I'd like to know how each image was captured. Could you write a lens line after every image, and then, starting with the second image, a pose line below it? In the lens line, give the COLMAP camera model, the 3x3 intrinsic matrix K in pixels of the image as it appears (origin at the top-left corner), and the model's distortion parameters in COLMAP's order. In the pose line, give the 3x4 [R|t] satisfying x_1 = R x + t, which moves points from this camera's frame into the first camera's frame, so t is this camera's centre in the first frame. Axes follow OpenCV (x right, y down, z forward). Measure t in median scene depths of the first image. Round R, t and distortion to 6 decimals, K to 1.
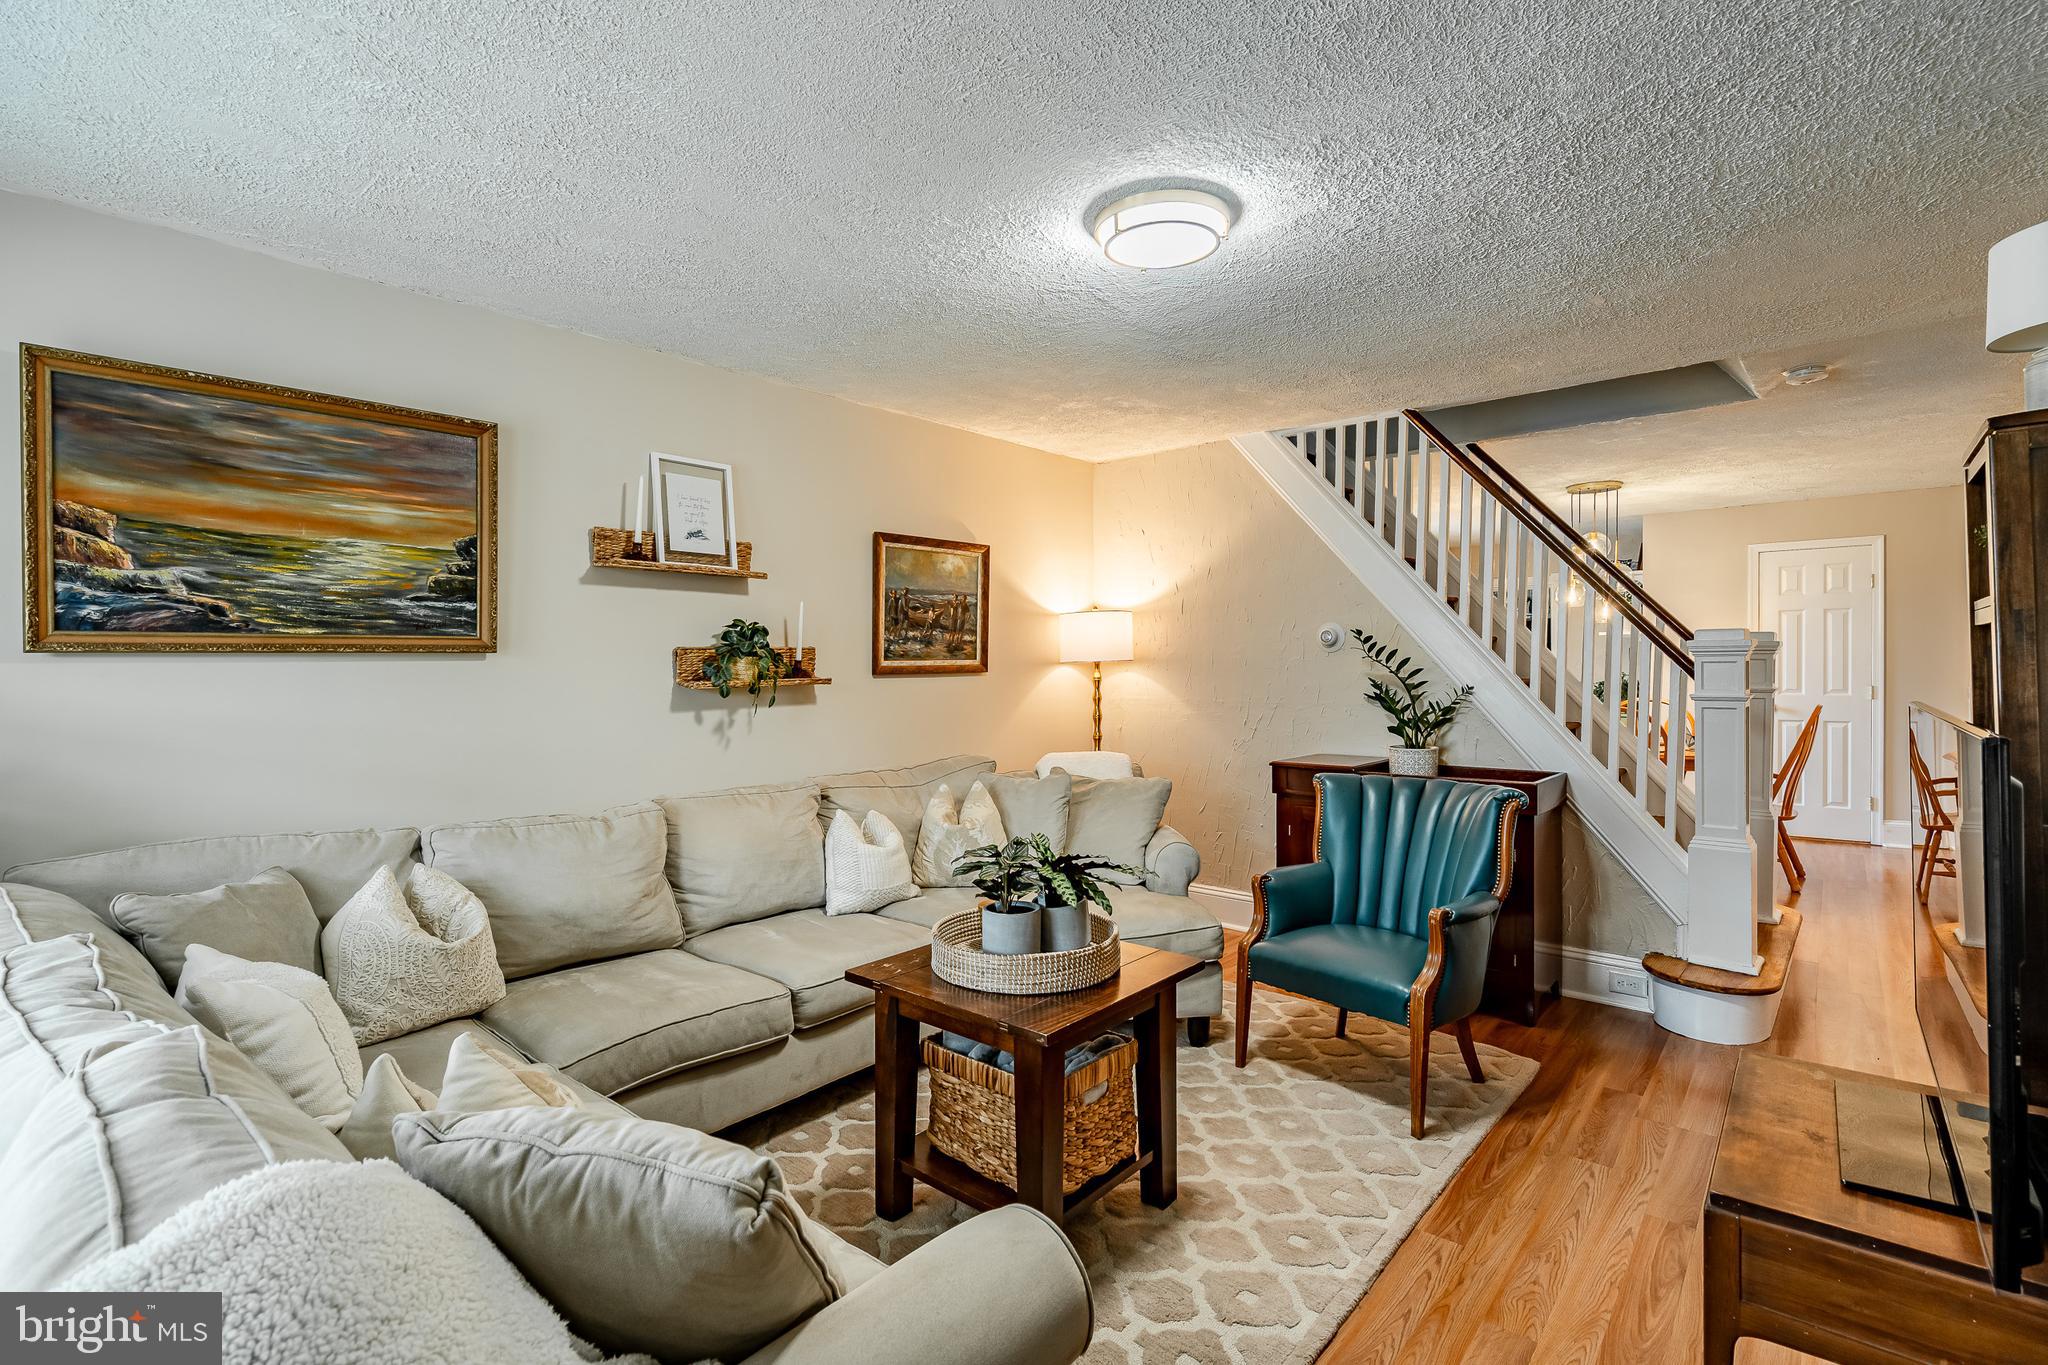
lens RADIAL K [[947.5, 0, 1025.4], [0, 947.5, 678.5], [0, 0, 1]] dist [0.000215, 0.000361]
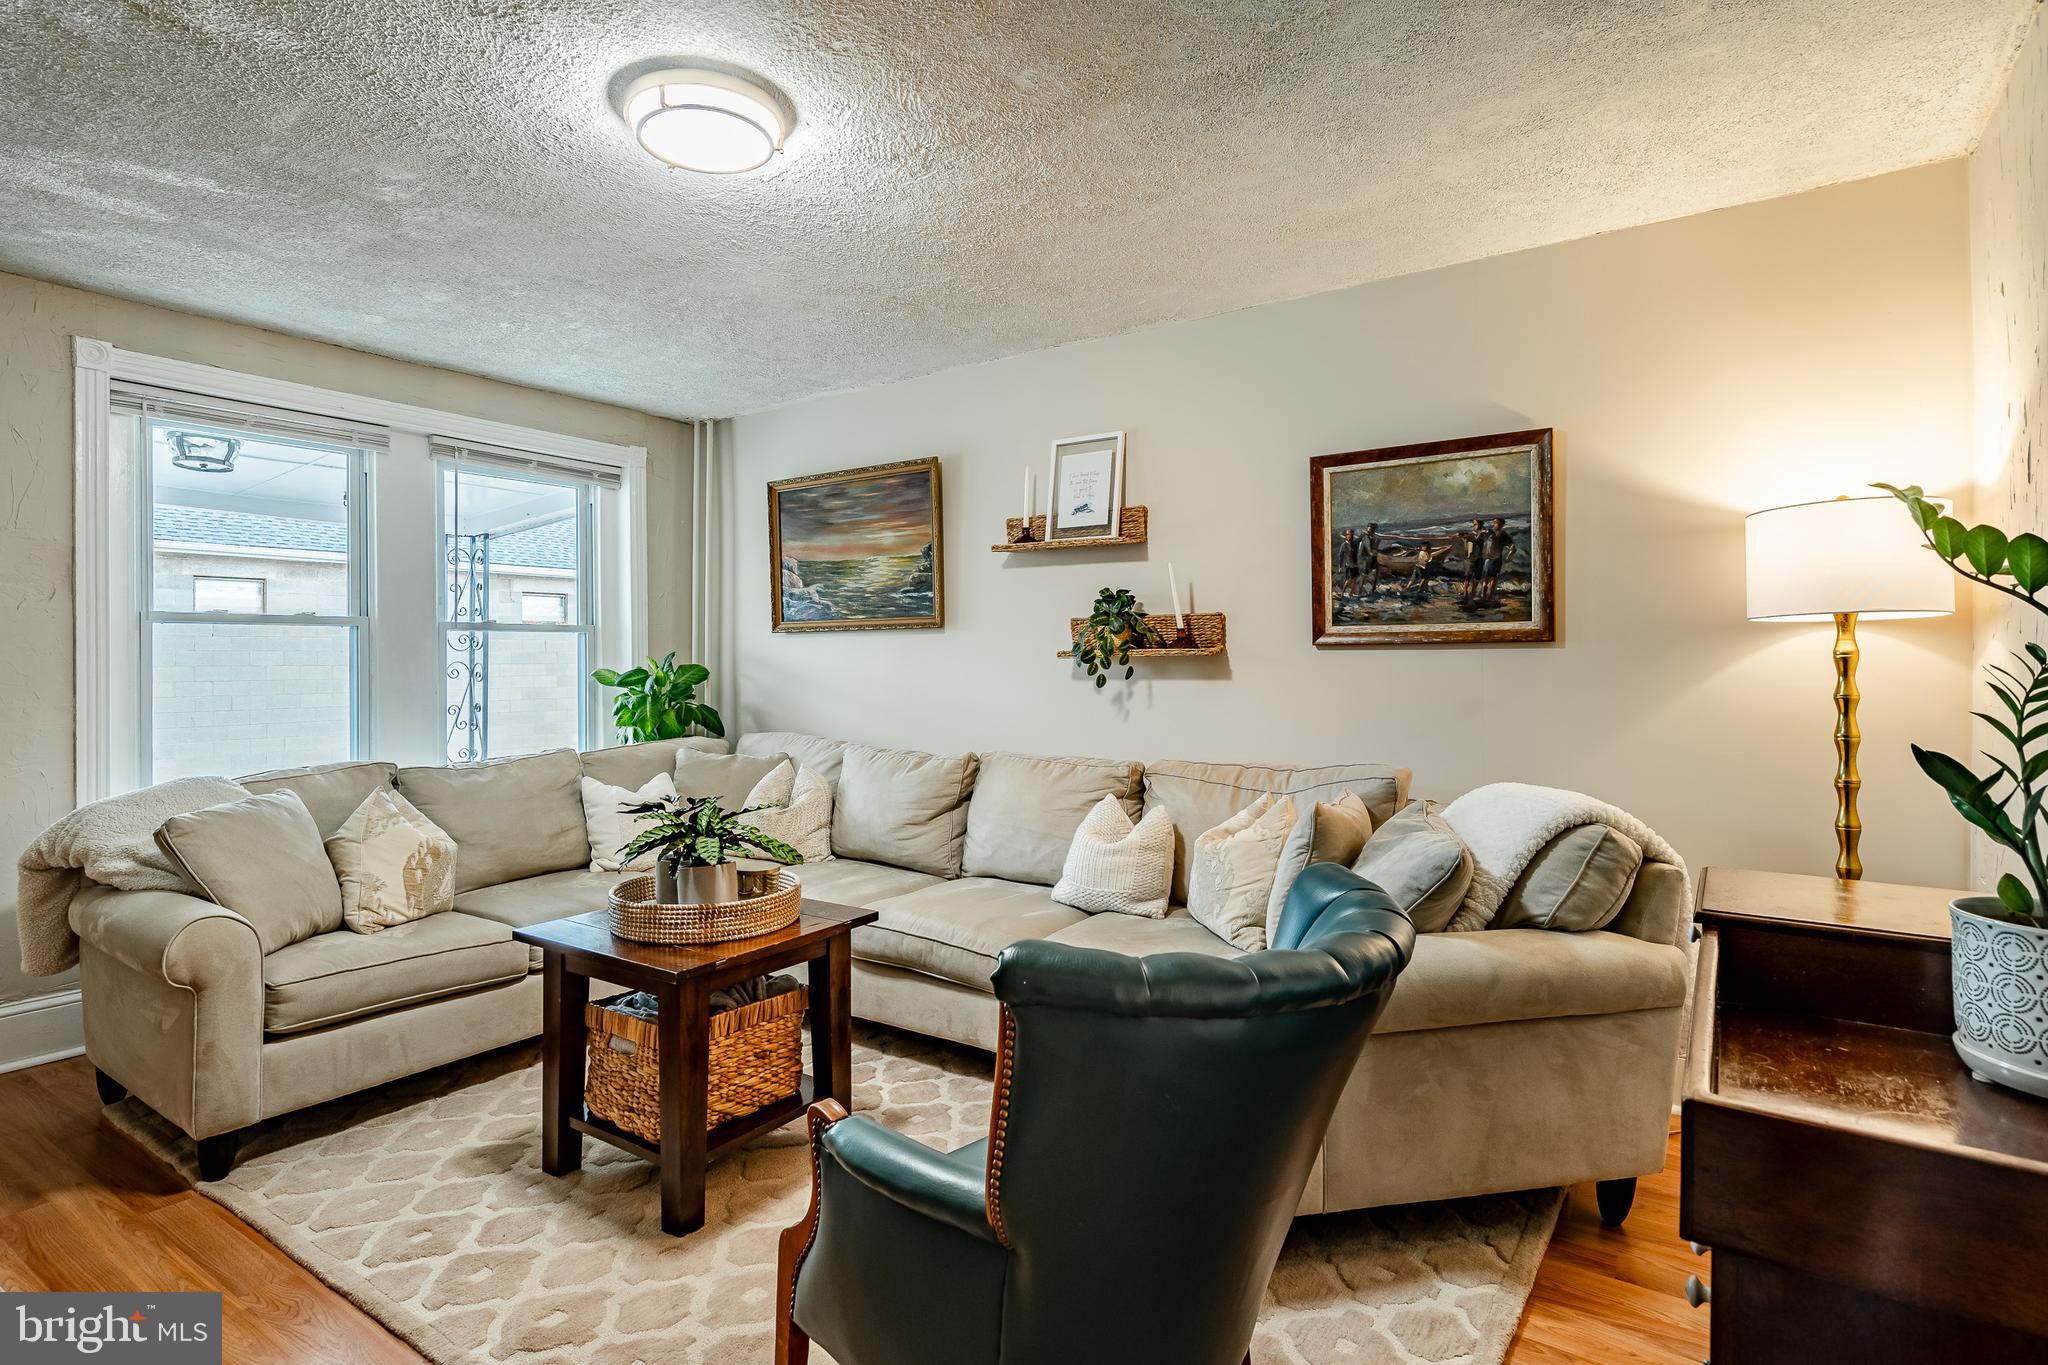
lens RADIAL K [[1044.2, 0, 1028.7], [0, 1044.2, 663.3], [0, 0, 1]] dist [0.012693, 0.000323]
pose [[0.113497, 0.016425, -0.993403, 0.780215], [-0.007444, 0.999849, 0.015681, -0.001102], [0.993510, 0.005615, 0.113602, 0.813137]]
